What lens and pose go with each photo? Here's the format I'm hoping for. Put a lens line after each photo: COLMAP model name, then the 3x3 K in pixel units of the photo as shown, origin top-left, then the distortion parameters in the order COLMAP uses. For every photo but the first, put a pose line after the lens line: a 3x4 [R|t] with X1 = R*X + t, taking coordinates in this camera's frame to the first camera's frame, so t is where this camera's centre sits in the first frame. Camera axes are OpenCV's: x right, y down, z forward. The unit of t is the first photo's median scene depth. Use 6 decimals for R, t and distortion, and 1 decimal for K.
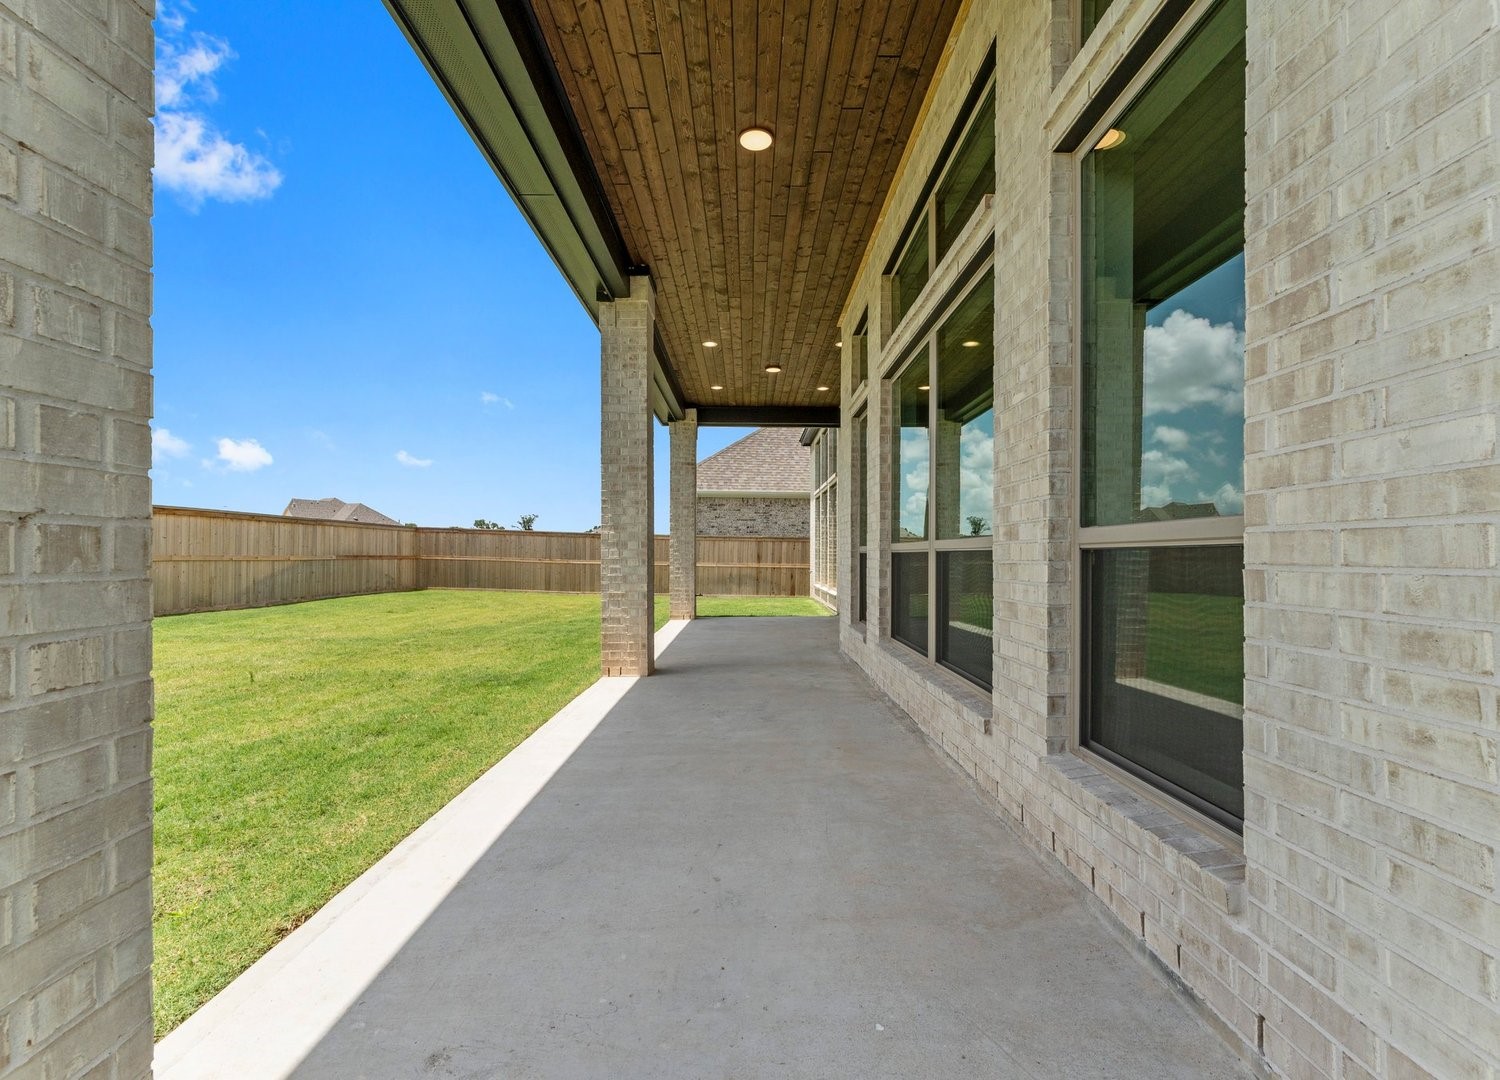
lens RADIAL K [[645.9, 0, 723.3], [0, 645.9, 543.2], [0, 0, 1]] dist [0.000132, -0.000011]
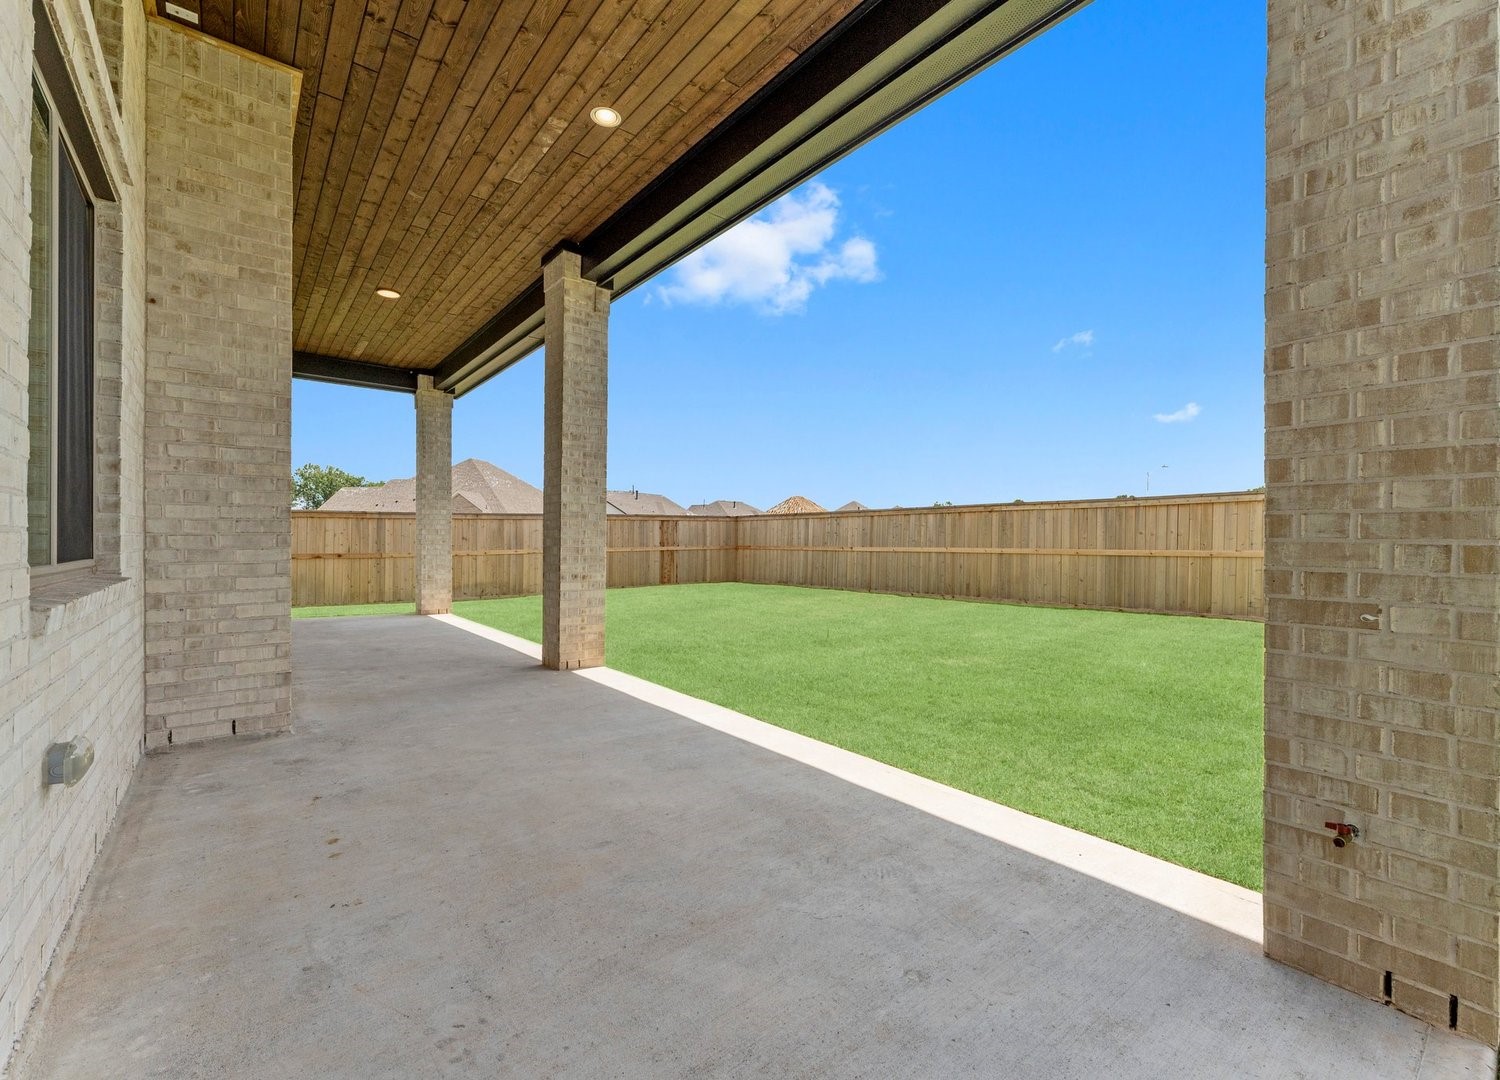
lens RADIAL K [[645.9, 0, 723.3], [0, 645.9, 543.2], [0, 0, 1]] dist [0.000132, -0.000011]
pose [[-0.778158, -0.003346, -0.628059, 0.275166], [0.001142, 0.999977, -0.006741, 0.027361], [0.628067, -0.005963, -0.778136, 1.838044]]
